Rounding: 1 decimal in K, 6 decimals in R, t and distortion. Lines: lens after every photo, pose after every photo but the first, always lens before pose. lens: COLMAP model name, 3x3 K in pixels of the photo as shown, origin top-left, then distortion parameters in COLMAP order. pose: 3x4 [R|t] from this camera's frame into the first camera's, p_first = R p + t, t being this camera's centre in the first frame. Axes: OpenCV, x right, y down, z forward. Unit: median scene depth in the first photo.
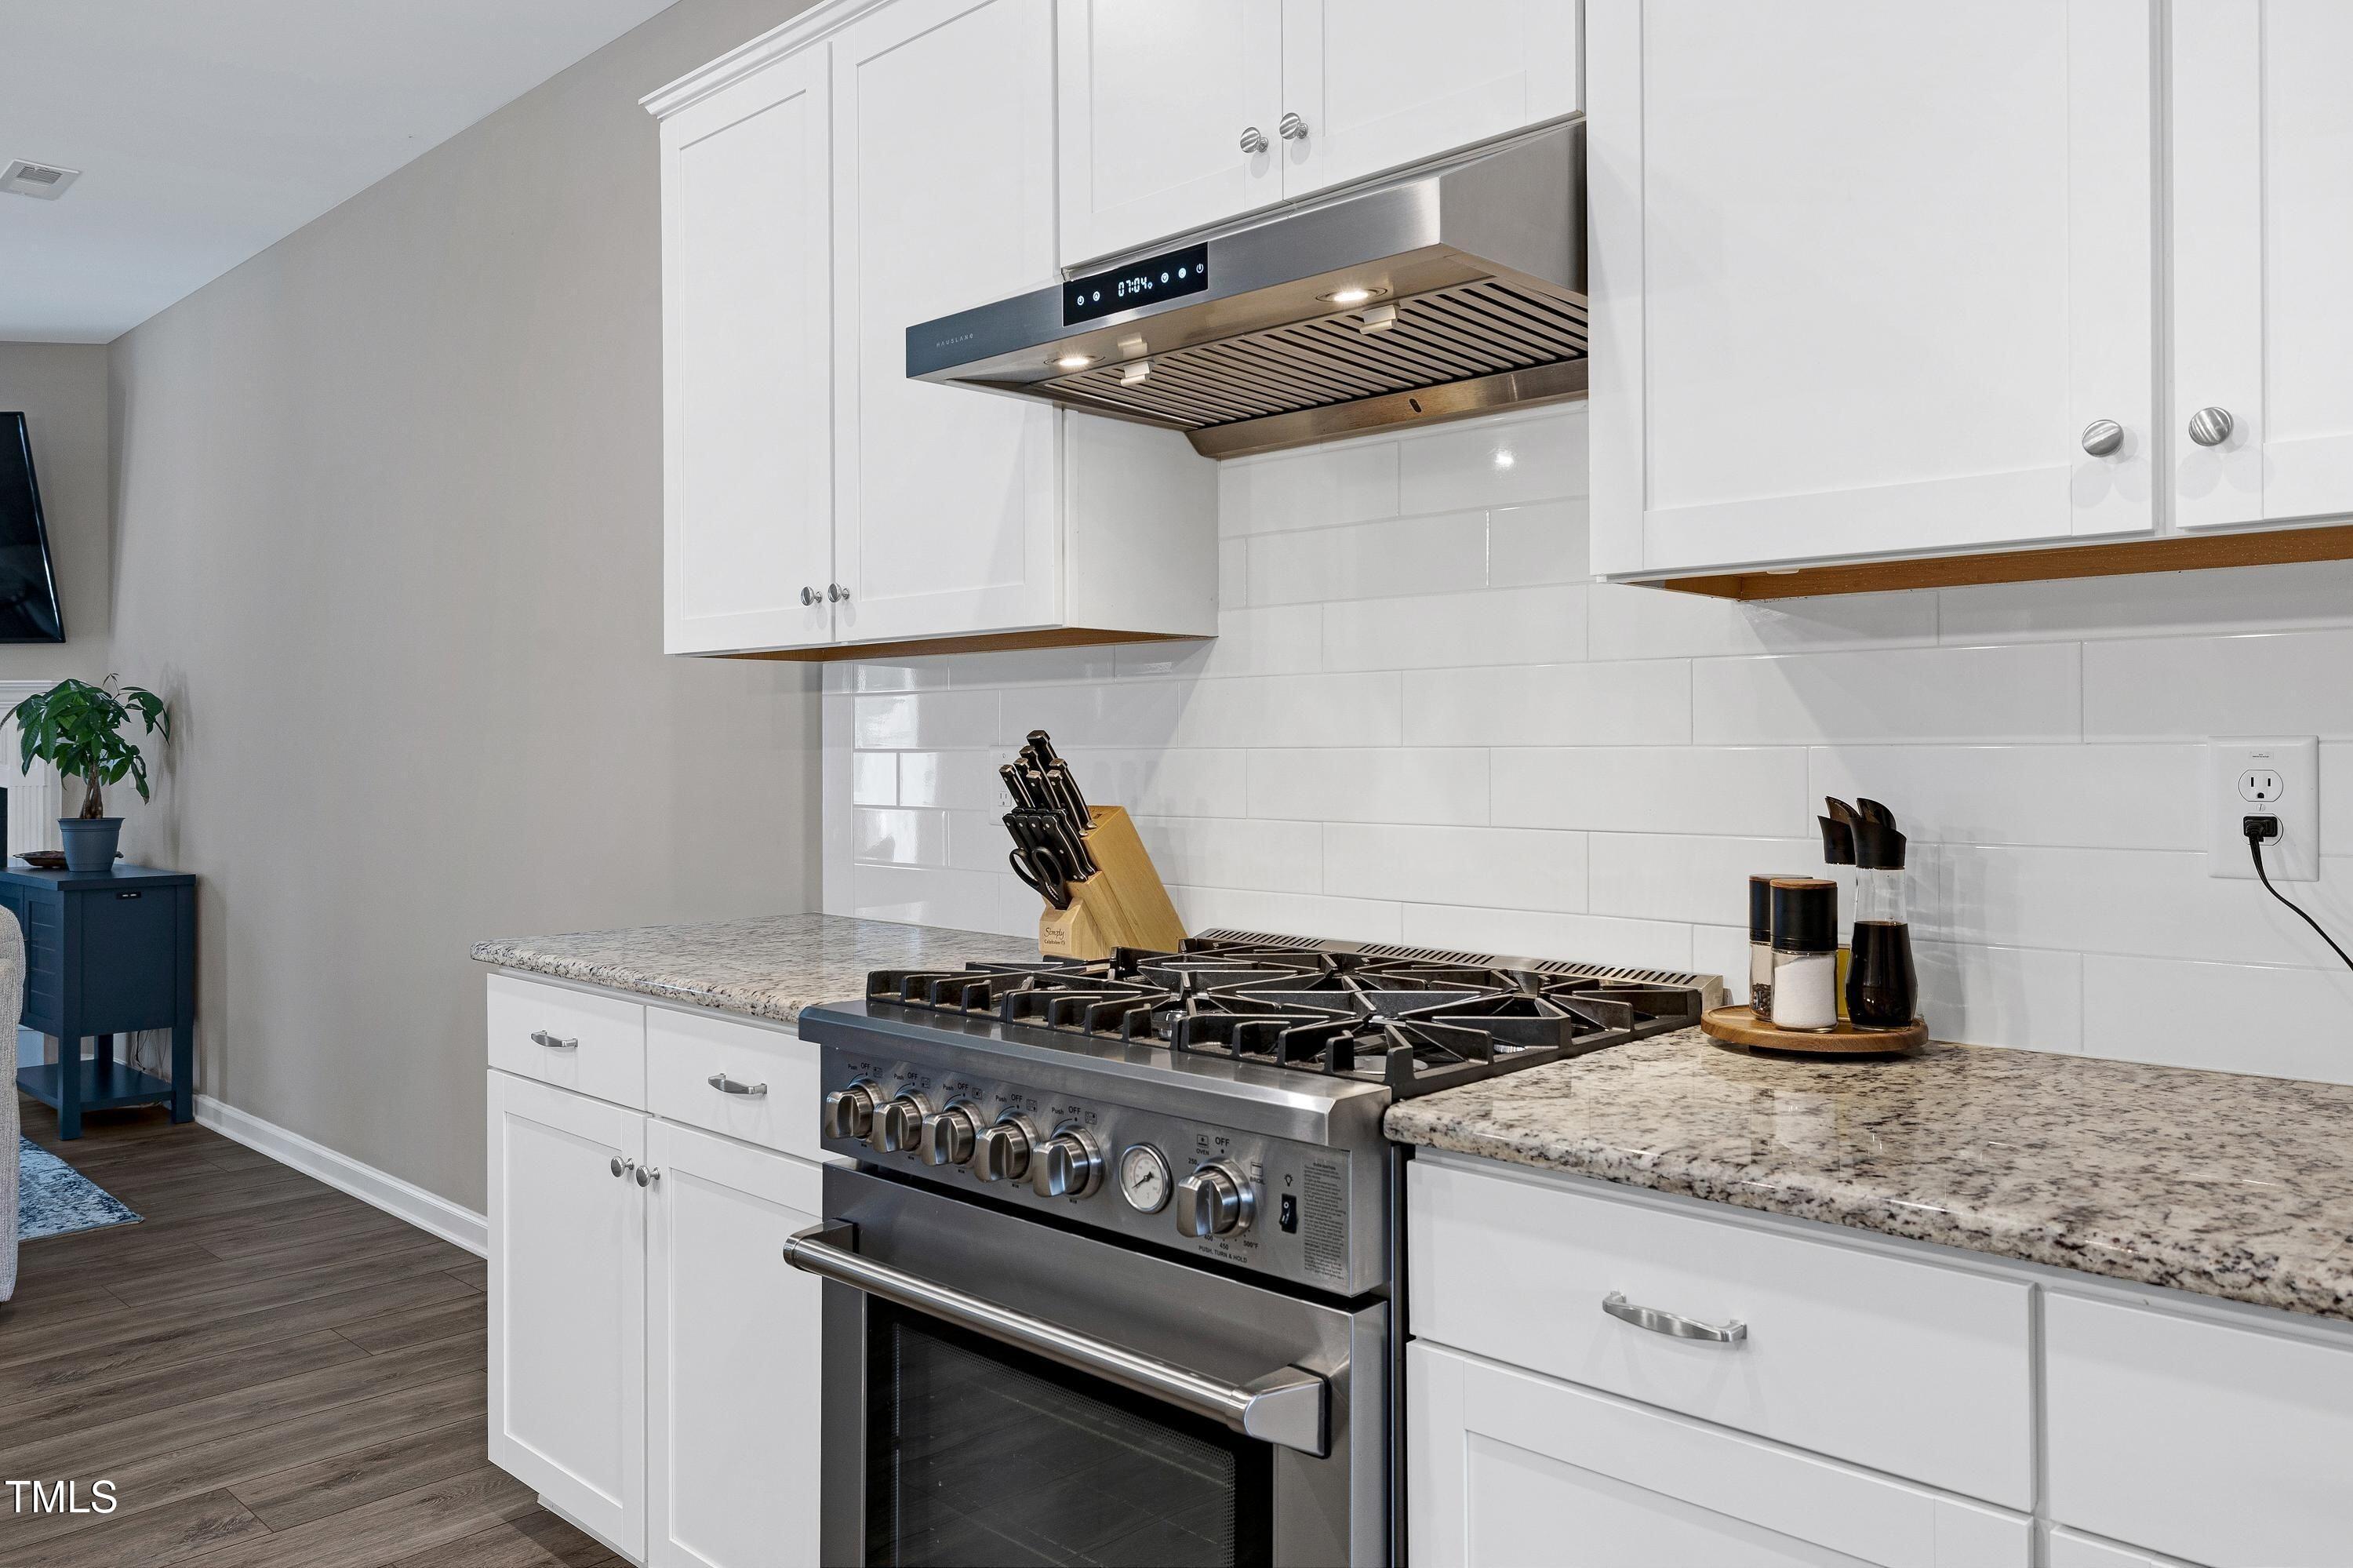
lens RADIAL K [[1683.4, 0, 1170.8], [0, 1683.4, 748.5], [0, 0, 1]] dist [0.002466, 0.003341]
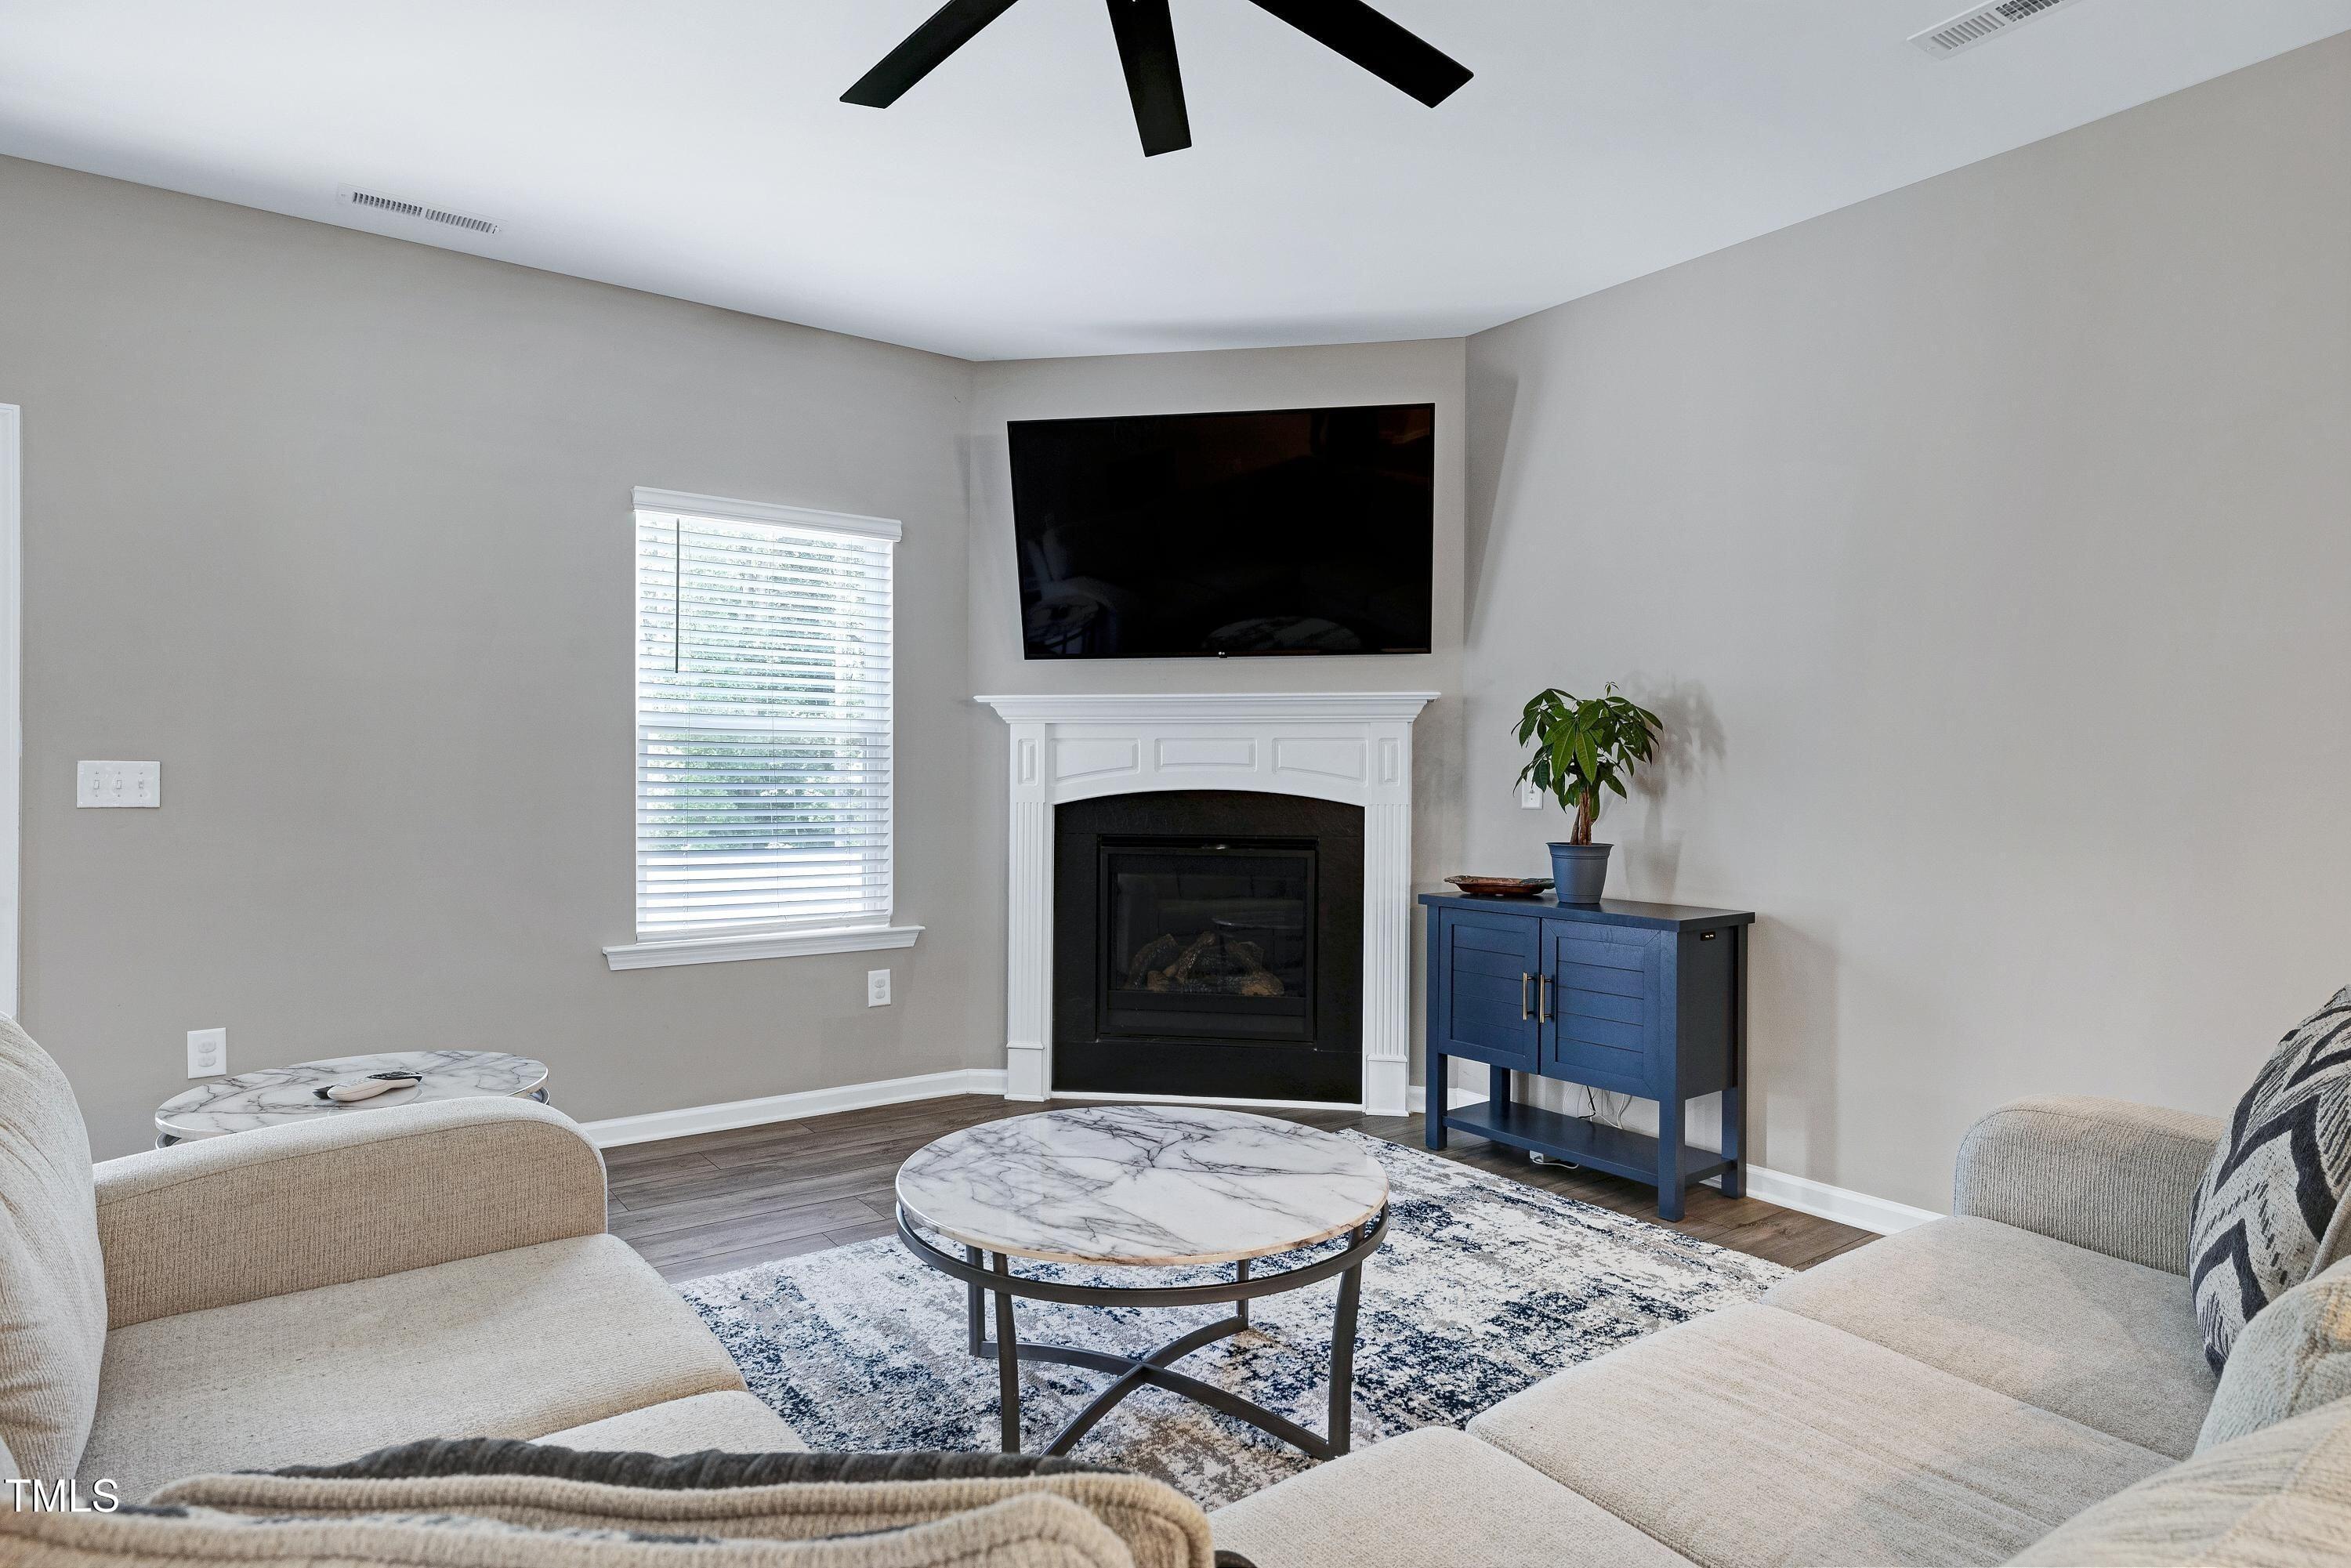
lens RADIAL K [[1314.5, 0, 1158.4], [0, 1314.5, 778.3], [0, 0, 1]] dist [0.000241, 0.000943]
pose [[0.987426, 0.011331, -0.157673, -1.843193], [-0.010507, 0.999926, 0.006056, 0.011390], [0.157730, -0.004323, 0.987473, 0.660685]]
